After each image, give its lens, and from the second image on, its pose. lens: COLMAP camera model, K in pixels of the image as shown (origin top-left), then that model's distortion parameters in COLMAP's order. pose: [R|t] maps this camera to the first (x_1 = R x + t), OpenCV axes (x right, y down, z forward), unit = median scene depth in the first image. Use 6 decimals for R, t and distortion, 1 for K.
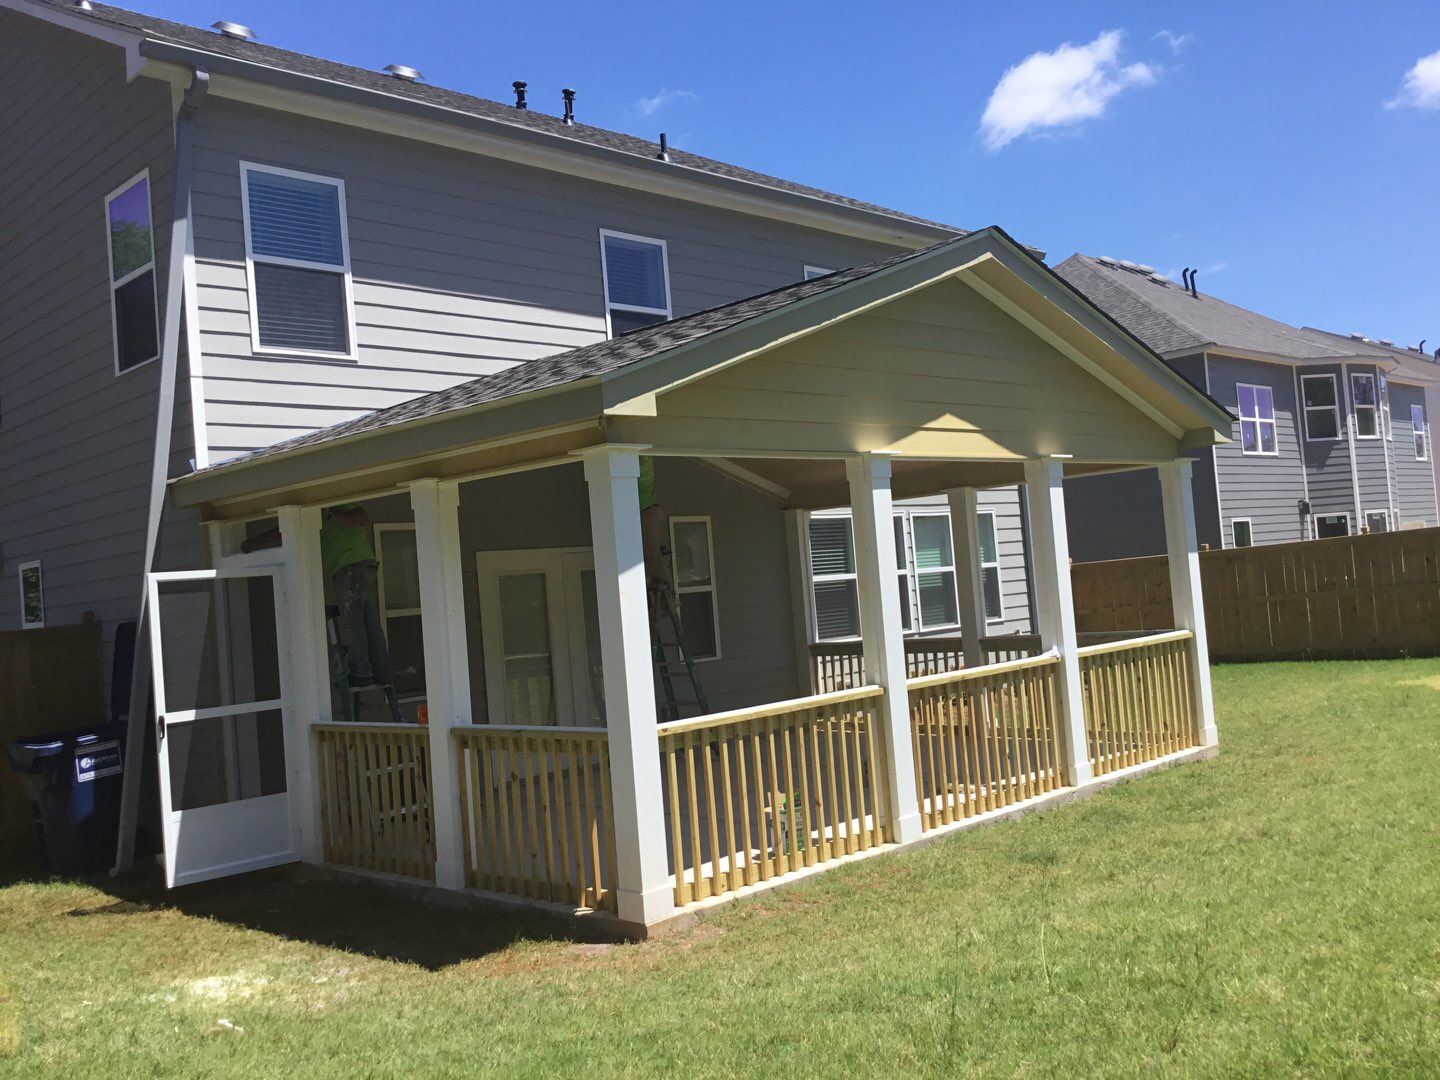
lens RADIAL K [[1292.7, 0, 711.2], [0, 1292.7, 541.4], [0, 0, 1]] dist [0.100602, -0.205886]
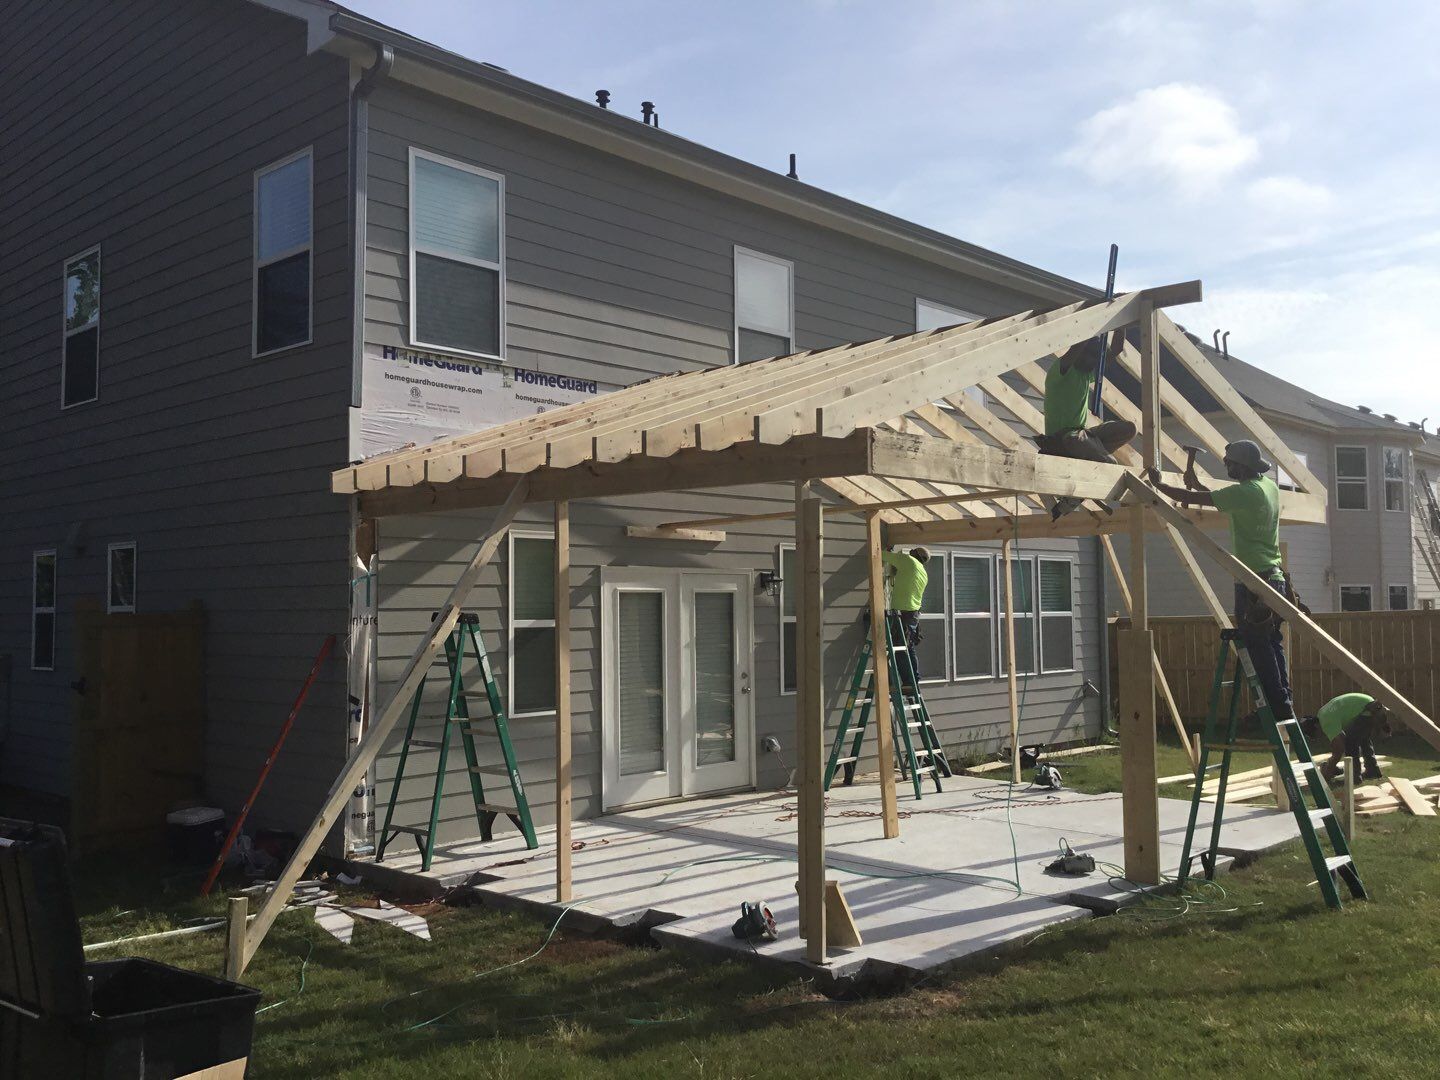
lens RADIAL K [[1298.3, 0, 713.7], [0, 1298.3, 538.1], [0, 0, 1]] dist [0.093472, -0.172372]
pose [[0.996831, 0.073193, 0.031161, -0.137609], [-0.072557, 0.997142, -0.021076, 0.001254], [-0.032614, 0.018748, 0.999292, 0.027942]]
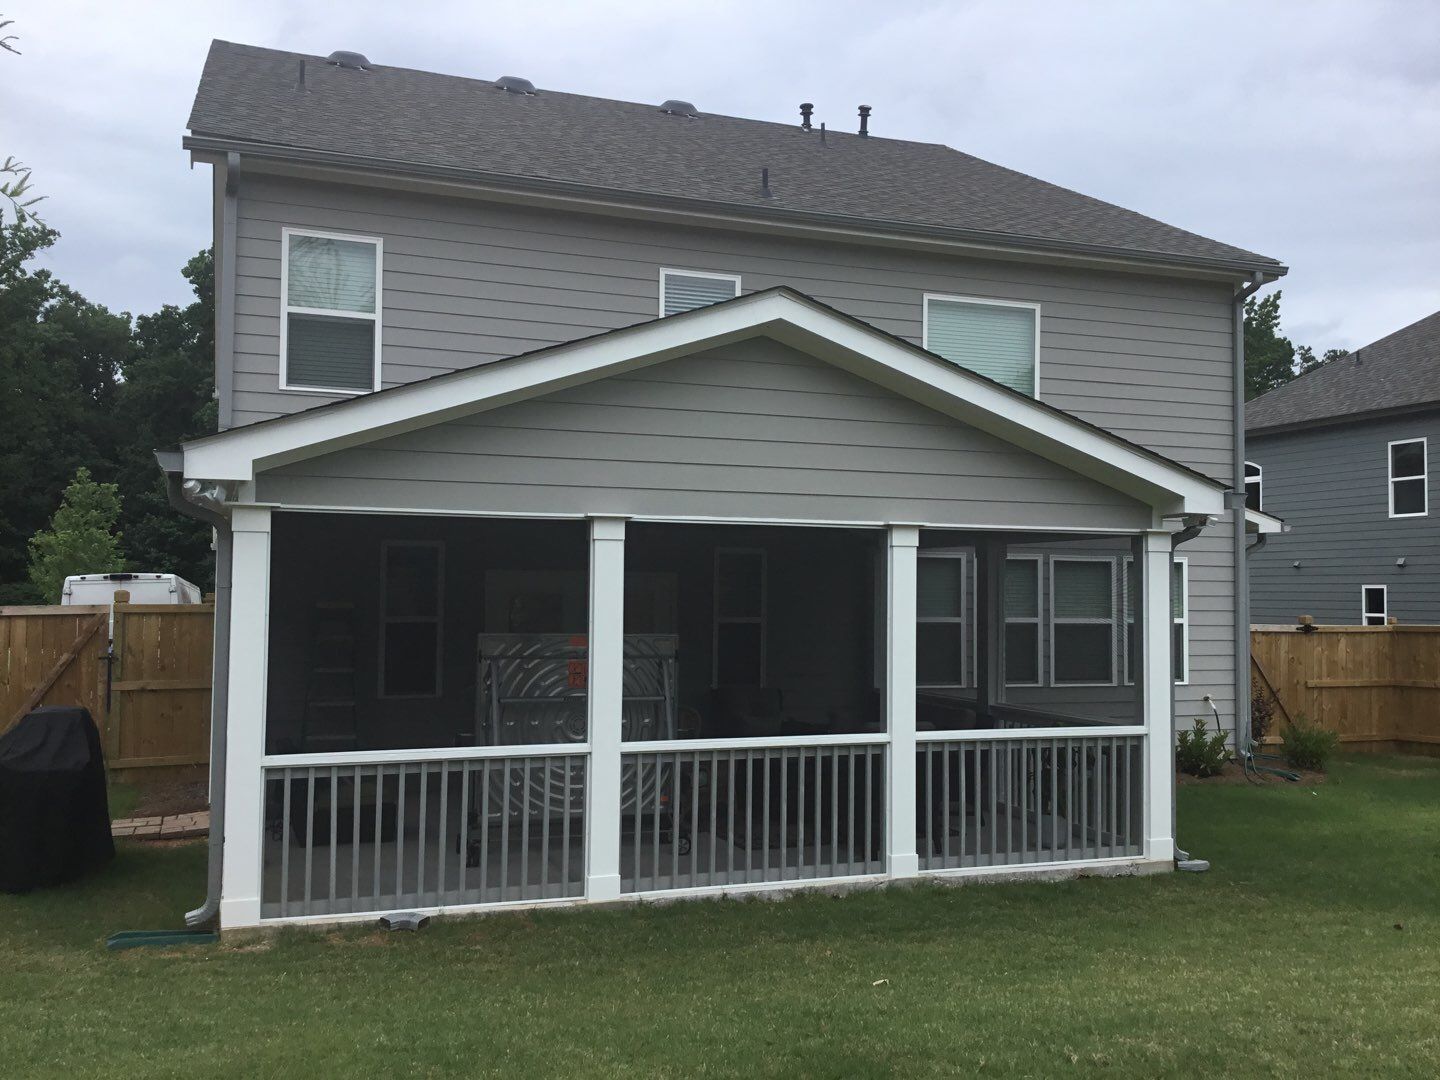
lens RADIAL K [[1292.7, 0, 711.2], [0, 1292.7, 541.4], [0, 0, 1]] dist [0.100602, -0.205886]
pose [[0.903541, 0.070702, -0.422628, 0.482255], [-0.066284, 0.997484, 0.025161, -0.059892], [0.423343, 0.005279, 0.905954, 0.088929]]
